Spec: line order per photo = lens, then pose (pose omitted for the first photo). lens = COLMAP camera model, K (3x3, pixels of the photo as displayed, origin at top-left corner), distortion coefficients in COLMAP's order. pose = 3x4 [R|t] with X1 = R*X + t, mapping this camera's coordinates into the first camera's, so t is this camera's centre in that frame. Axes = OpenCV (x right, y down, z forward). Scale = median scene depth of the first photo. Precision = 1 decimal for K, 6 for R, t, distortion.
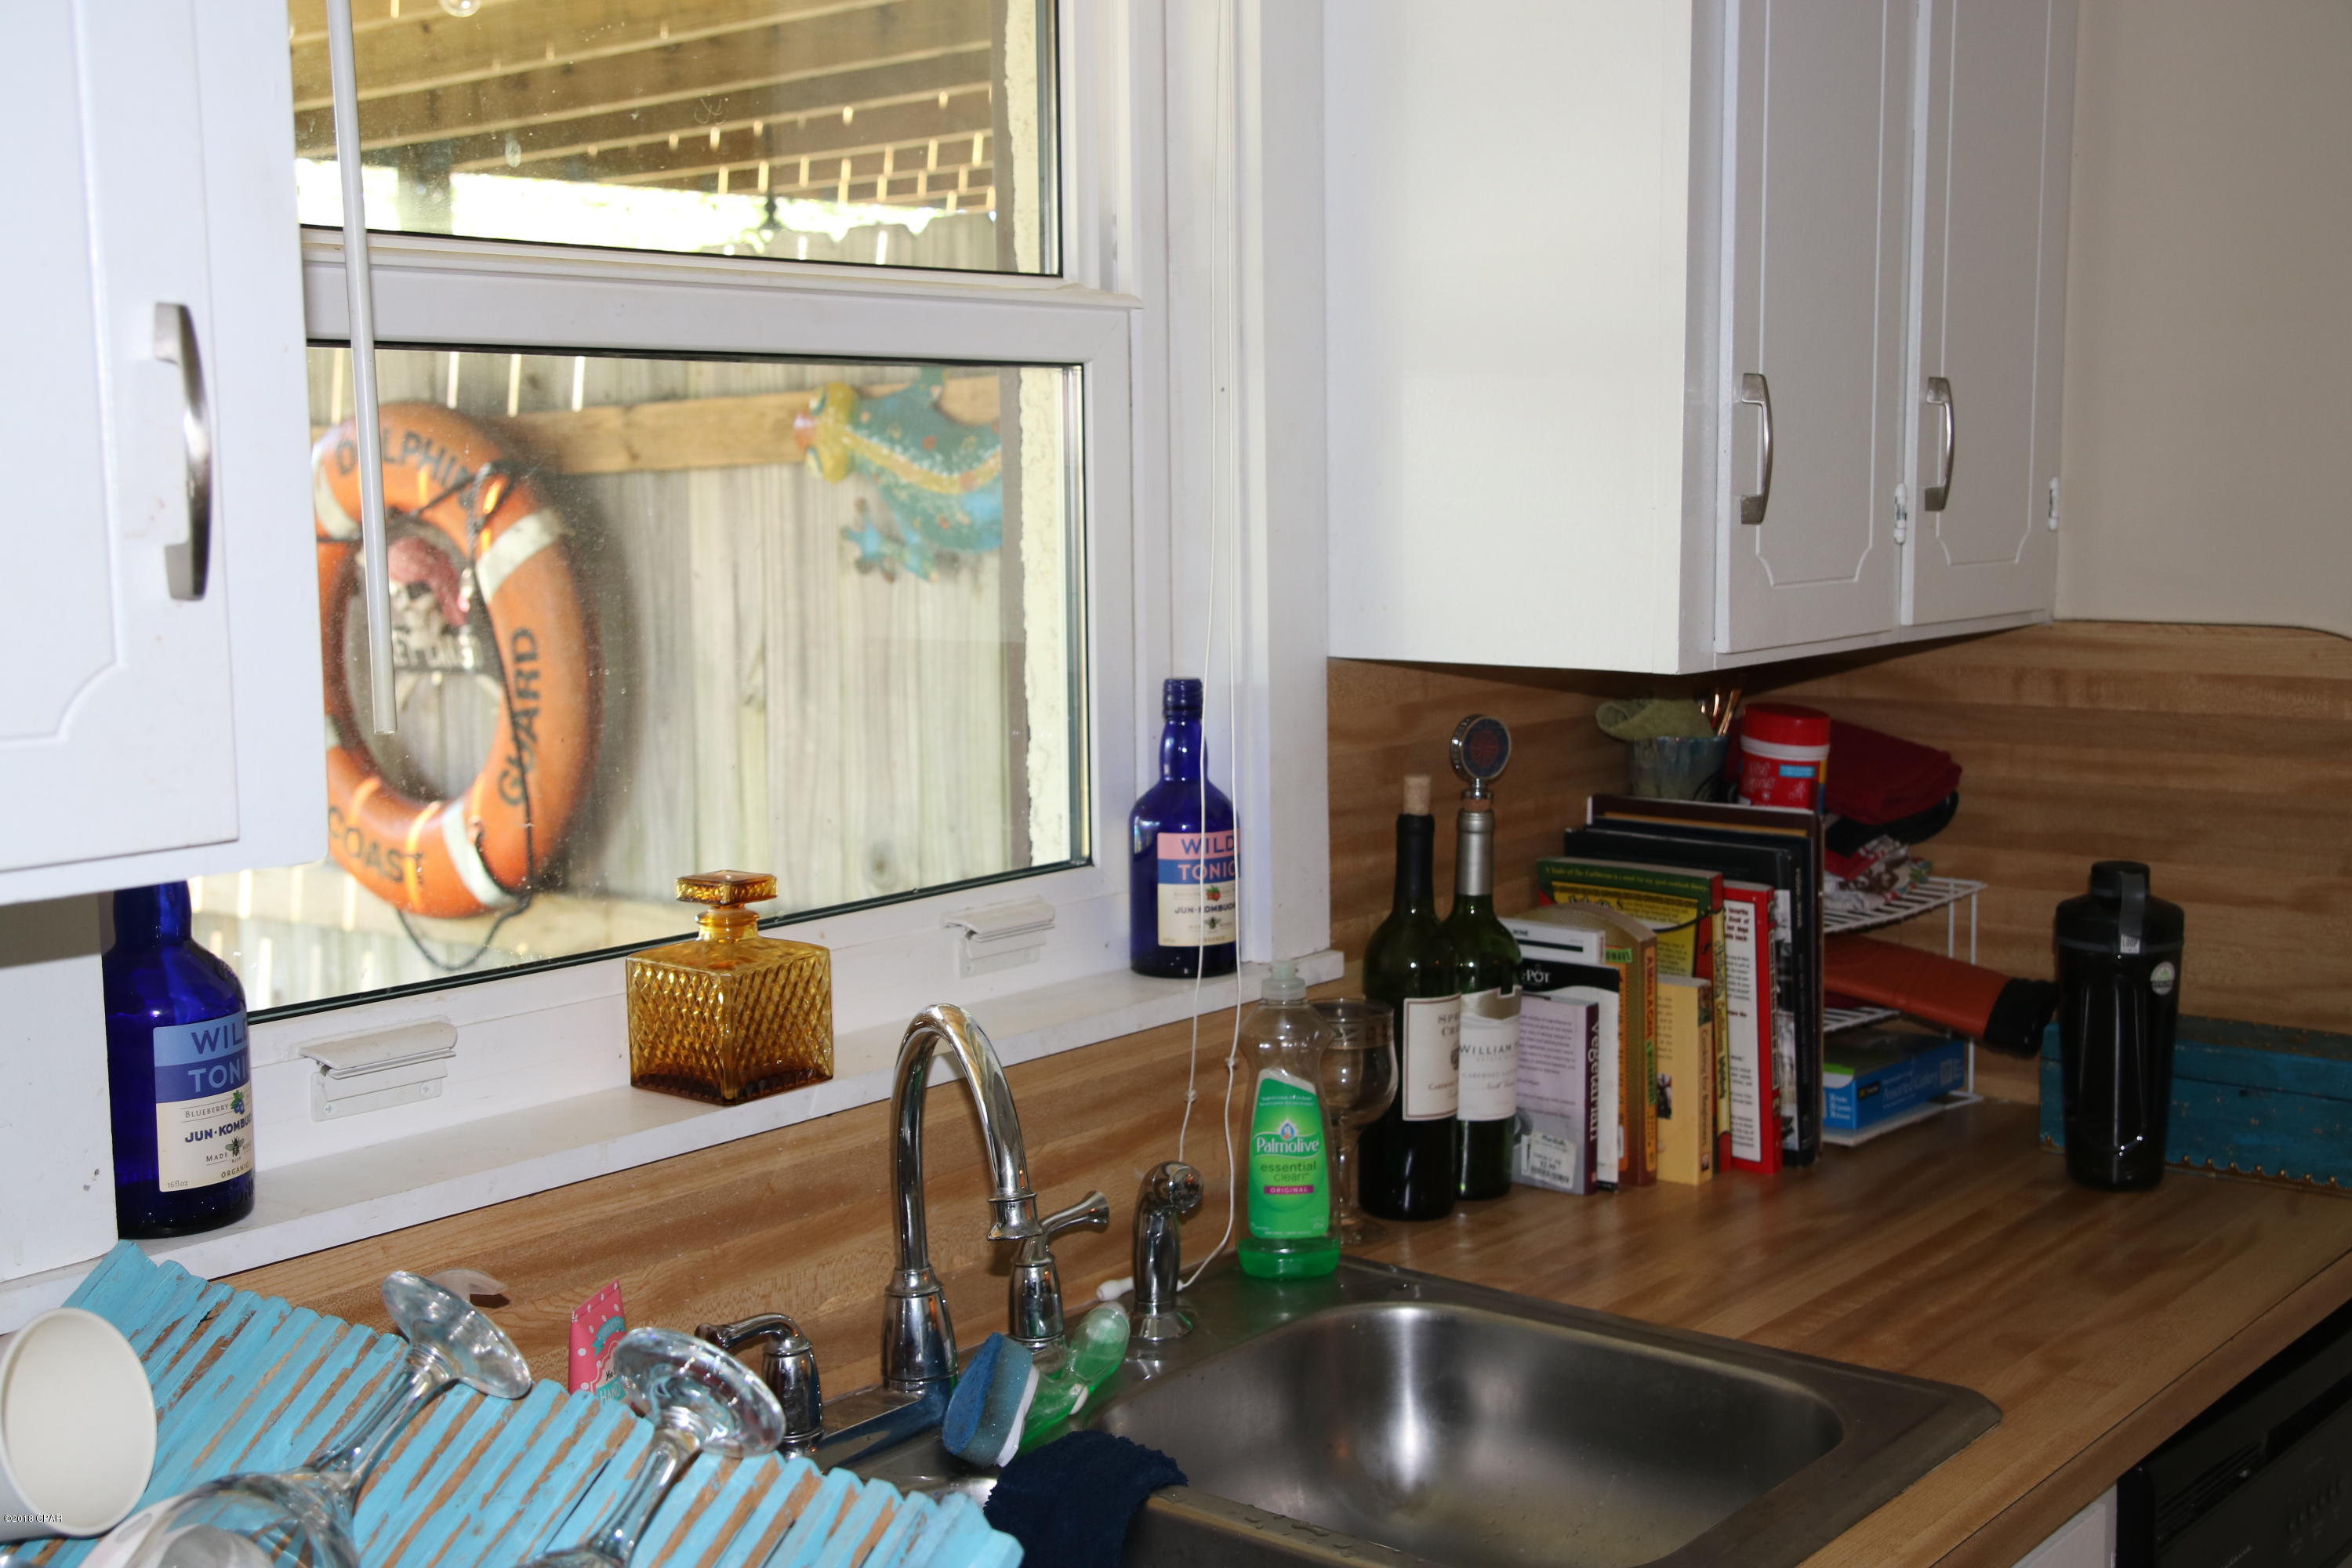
lens RADIAL K [[2682.0, 0, 1176.0], [0, 2682.0, 784.0], [0, 0, 1]] dist [-0.002090, 0.159324]
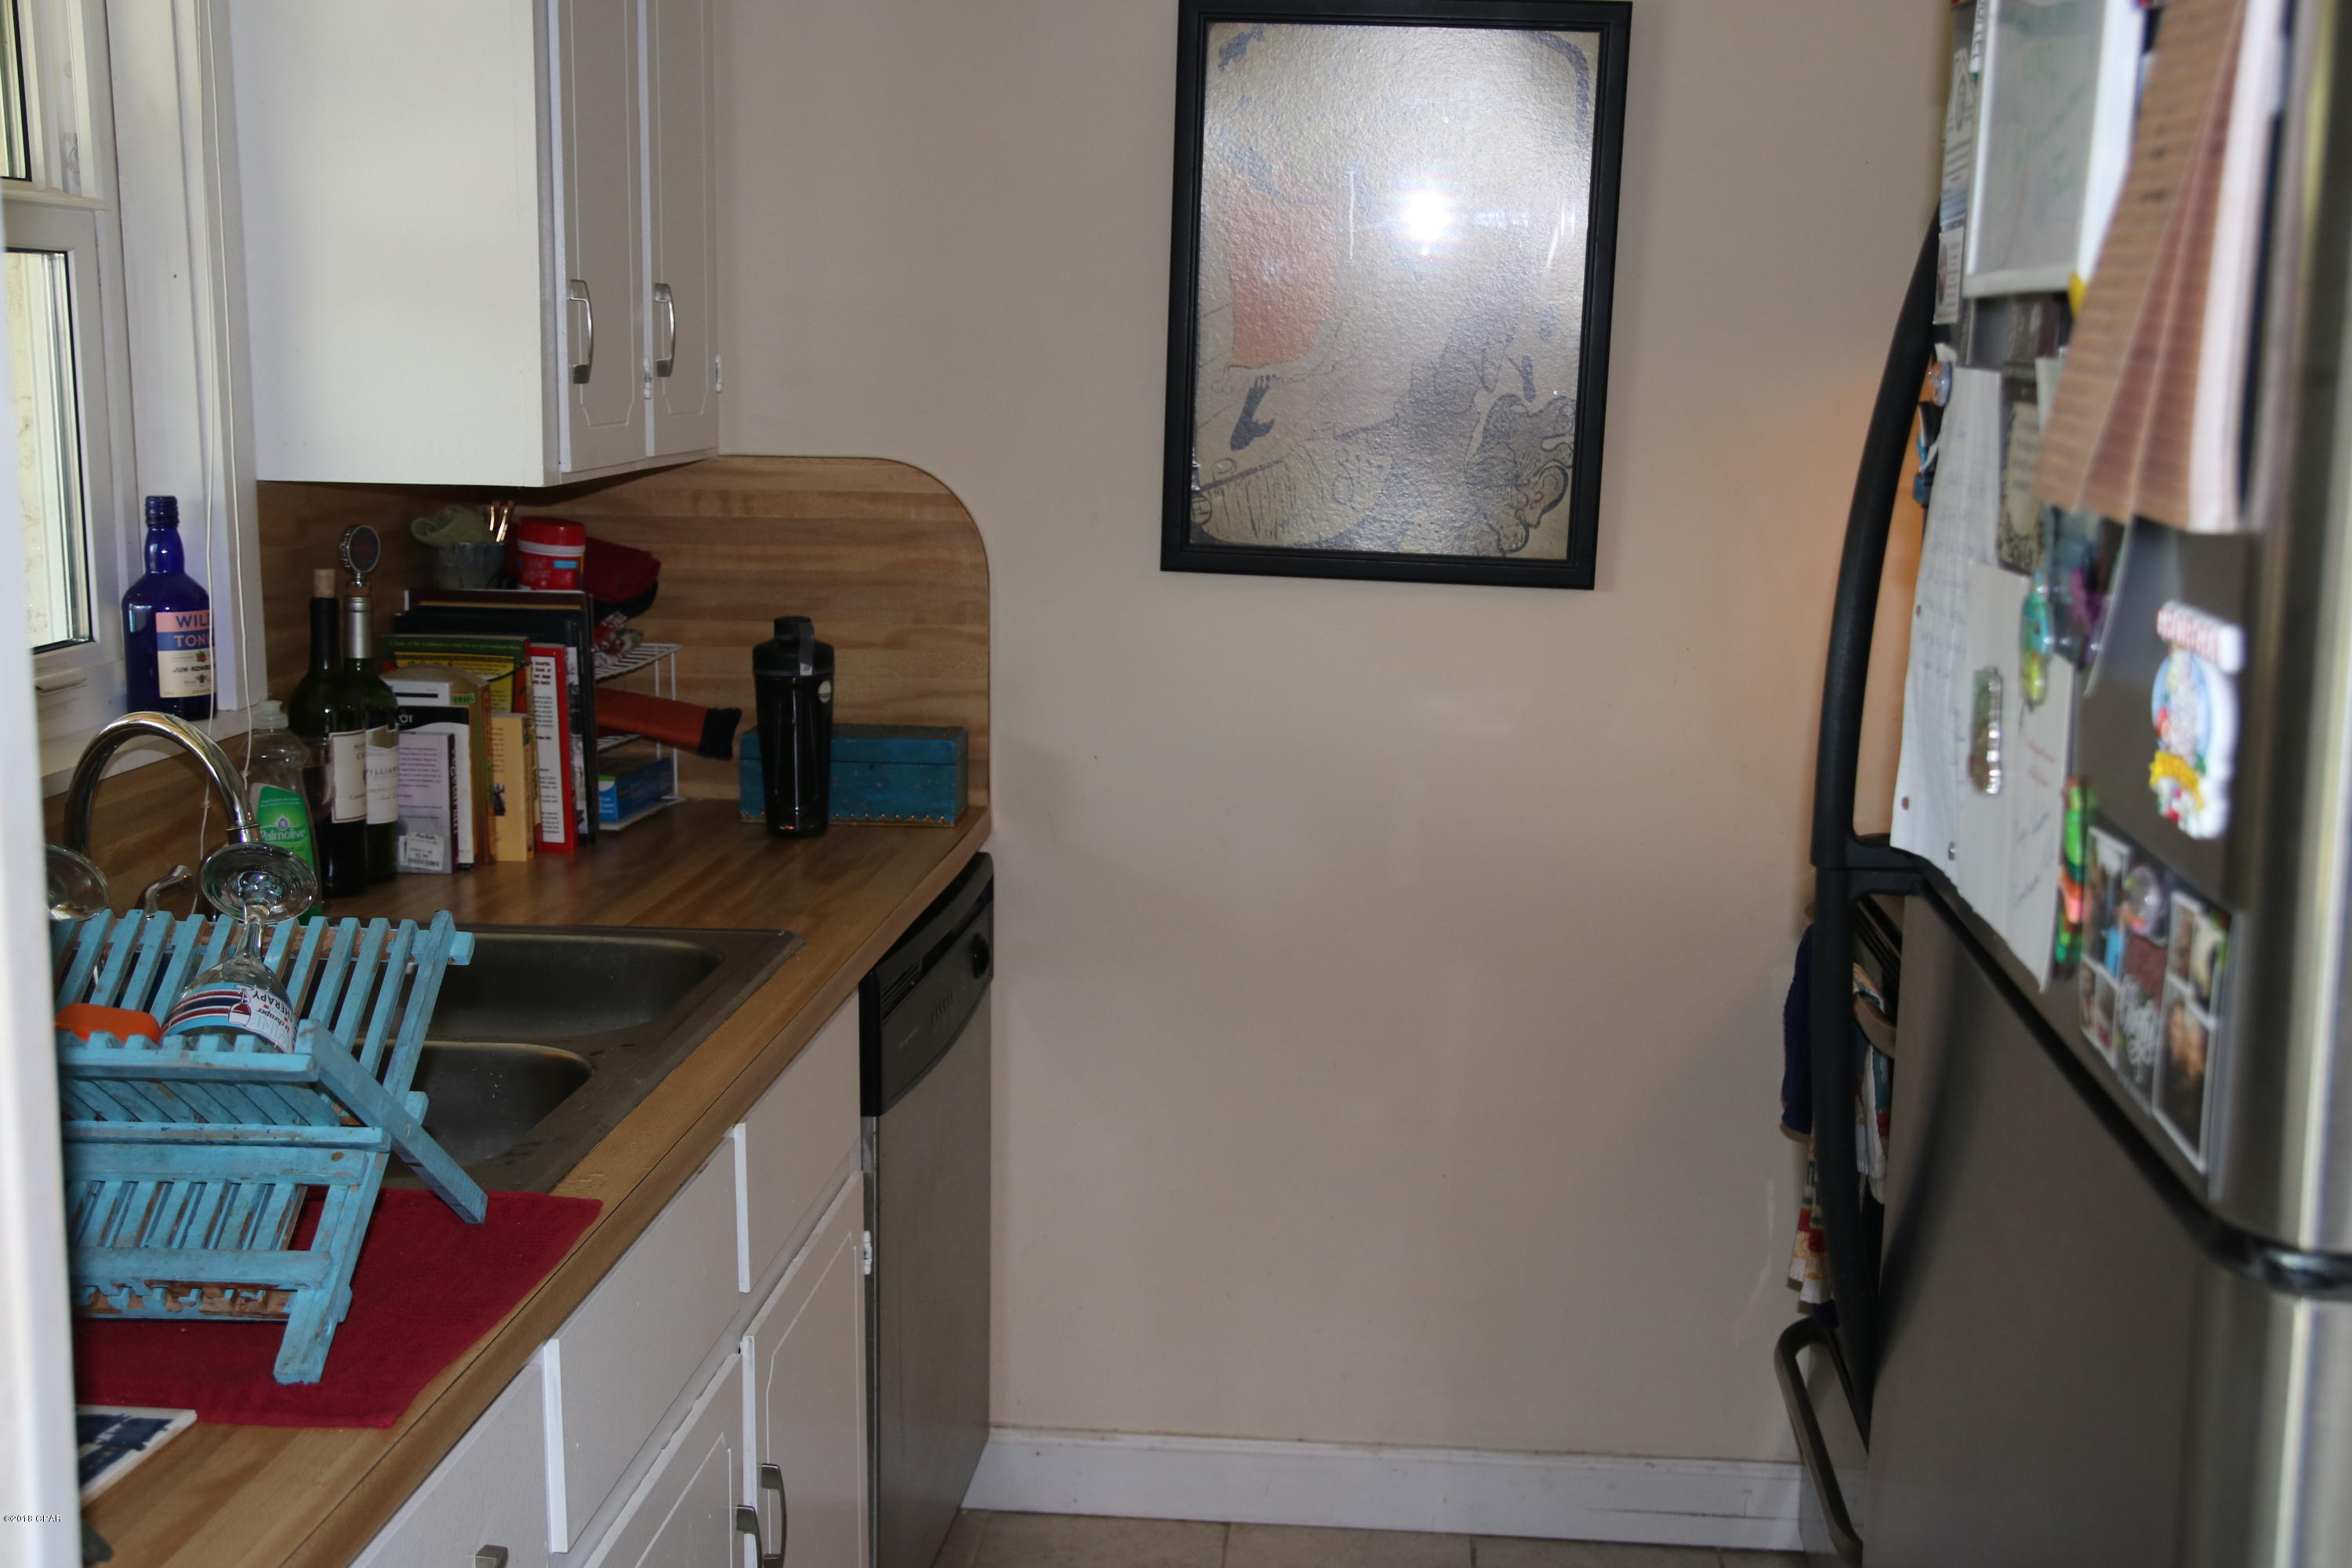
lens RADIAL K [[2682.0, 0, 1176.0], [0, 2682.0, 784.0], [0, 0, 1]] dist [-0.002090, 0.159324]
pose [[0.829561, -0.072315, 0.553713, -0.295173], [0.046542, 0.997083, 0.060490, 0.040928], [-0.556473, -0.024409, 0.830507, -0.344772]]
